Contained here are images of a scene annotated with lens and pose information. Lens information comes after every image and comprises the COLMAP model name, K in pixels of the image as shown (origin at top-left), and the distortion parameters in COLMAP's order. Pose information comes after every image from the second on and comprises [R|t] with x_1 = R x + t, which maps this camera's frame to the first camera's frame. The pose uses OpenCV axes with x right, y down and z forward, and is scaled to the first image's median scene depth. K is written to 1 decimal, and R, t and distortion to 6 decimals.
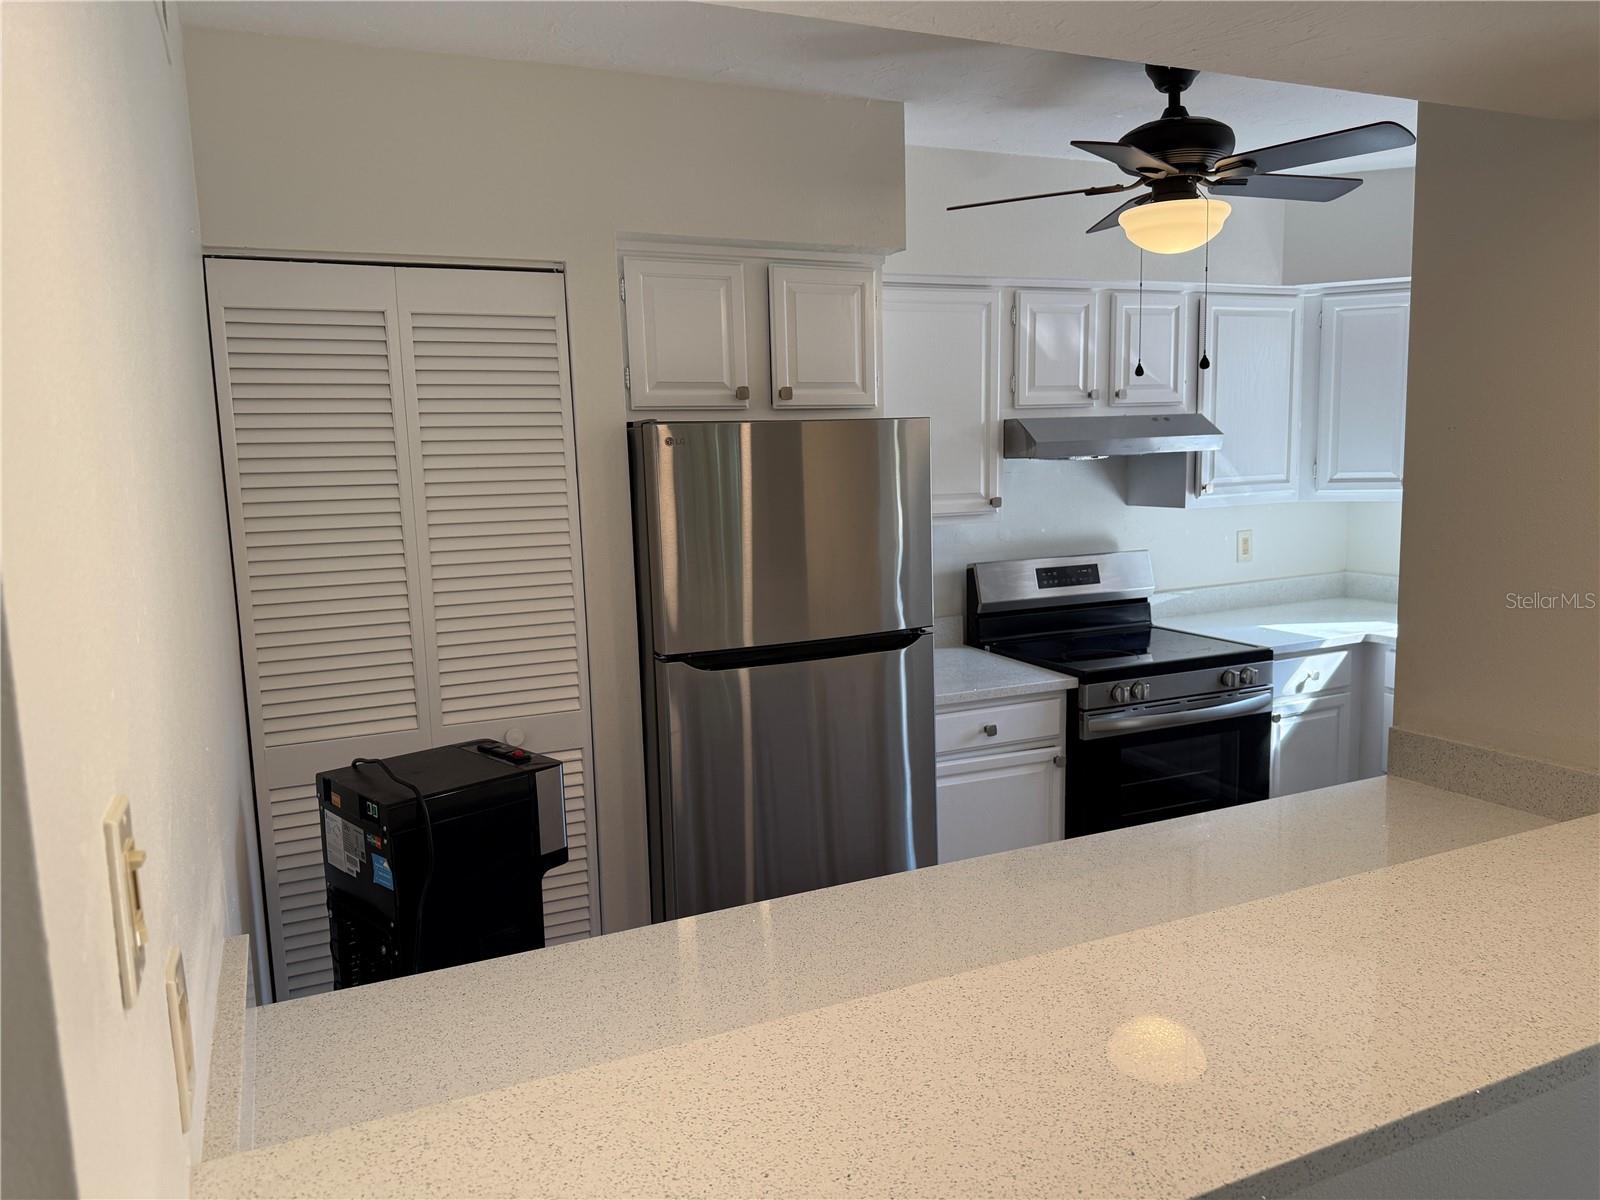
lens RADIAL K [[1148.7, 0, 795.8], [0, 1148.7, 597.1], [0, 0, 1]] dist [0.099041, -0.143709]
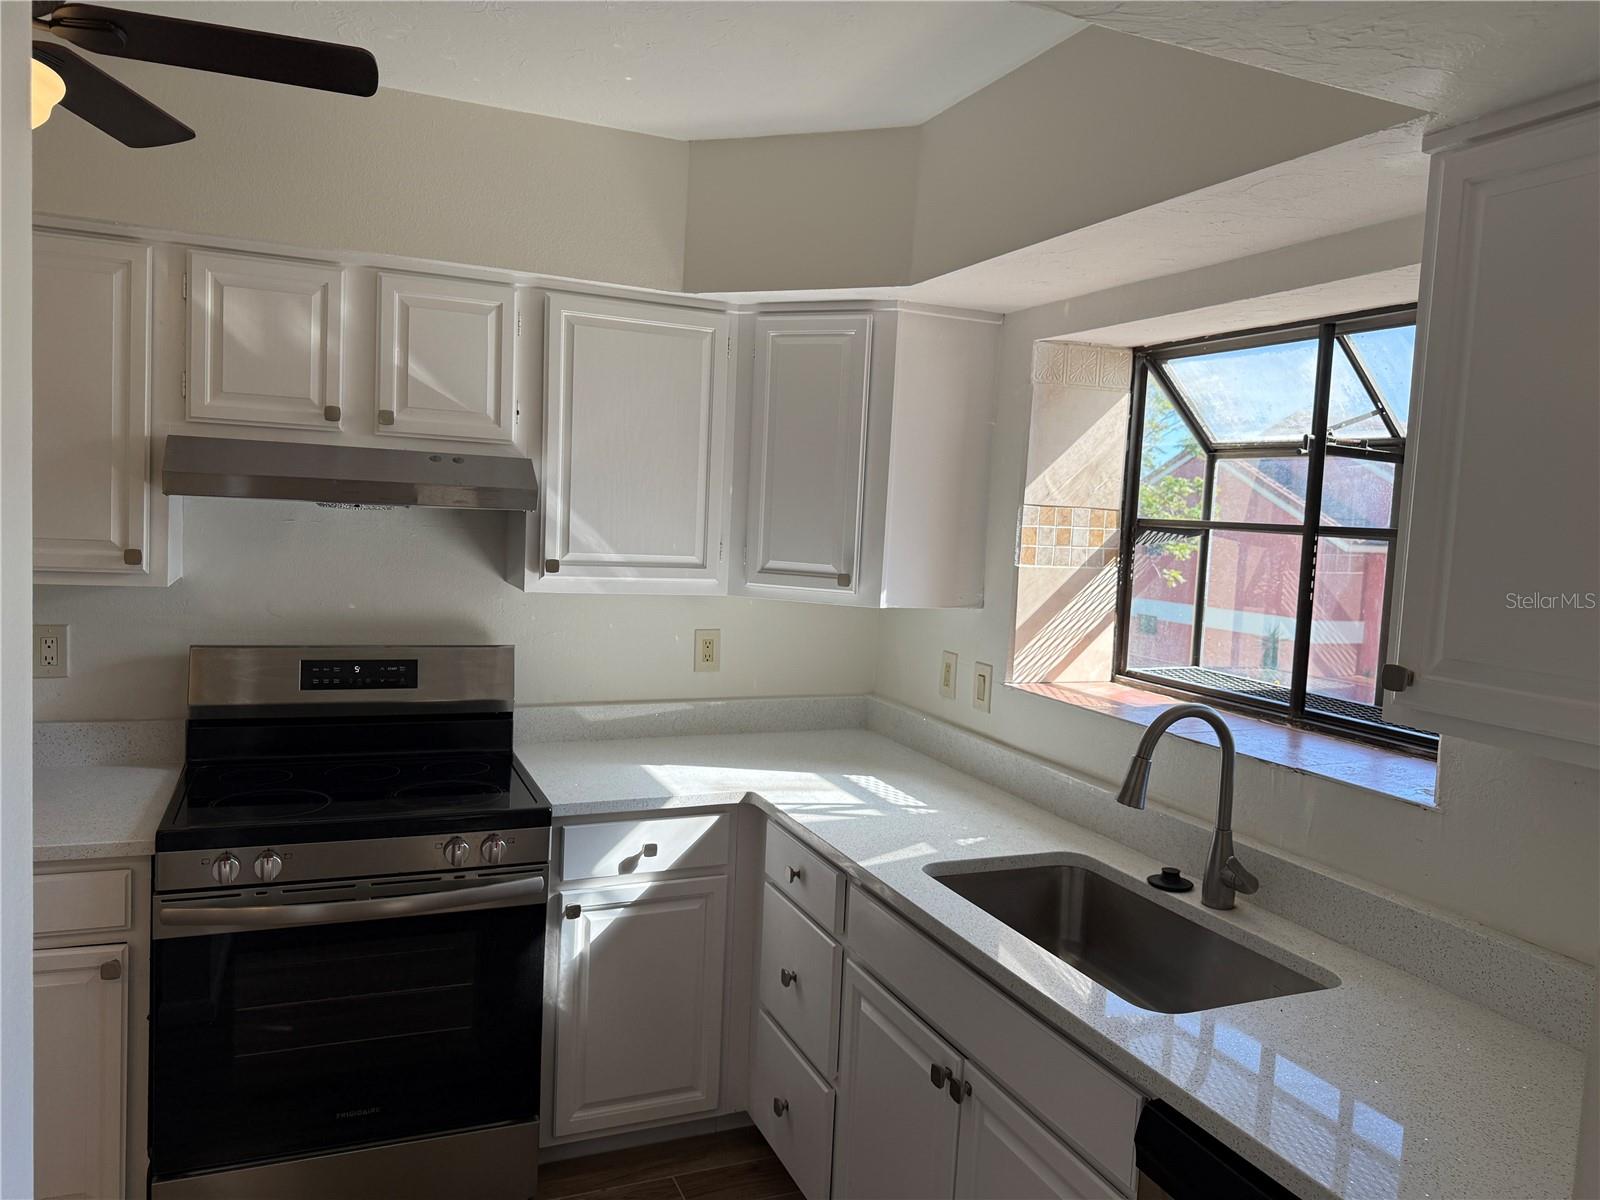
lens RADIAL K [[1148.7, 0, 795.8], [0, 1148.7, 597.1], [0, 0, 1]] dist [0.099041, -0.143709]
pose [[0.996290, 0.080865, -0.029432, 0.555825], [-0.082259, 0.995370, -0.049714, -0.055494], [0.025275, 0.051951, 0.998330, 0.326070]]
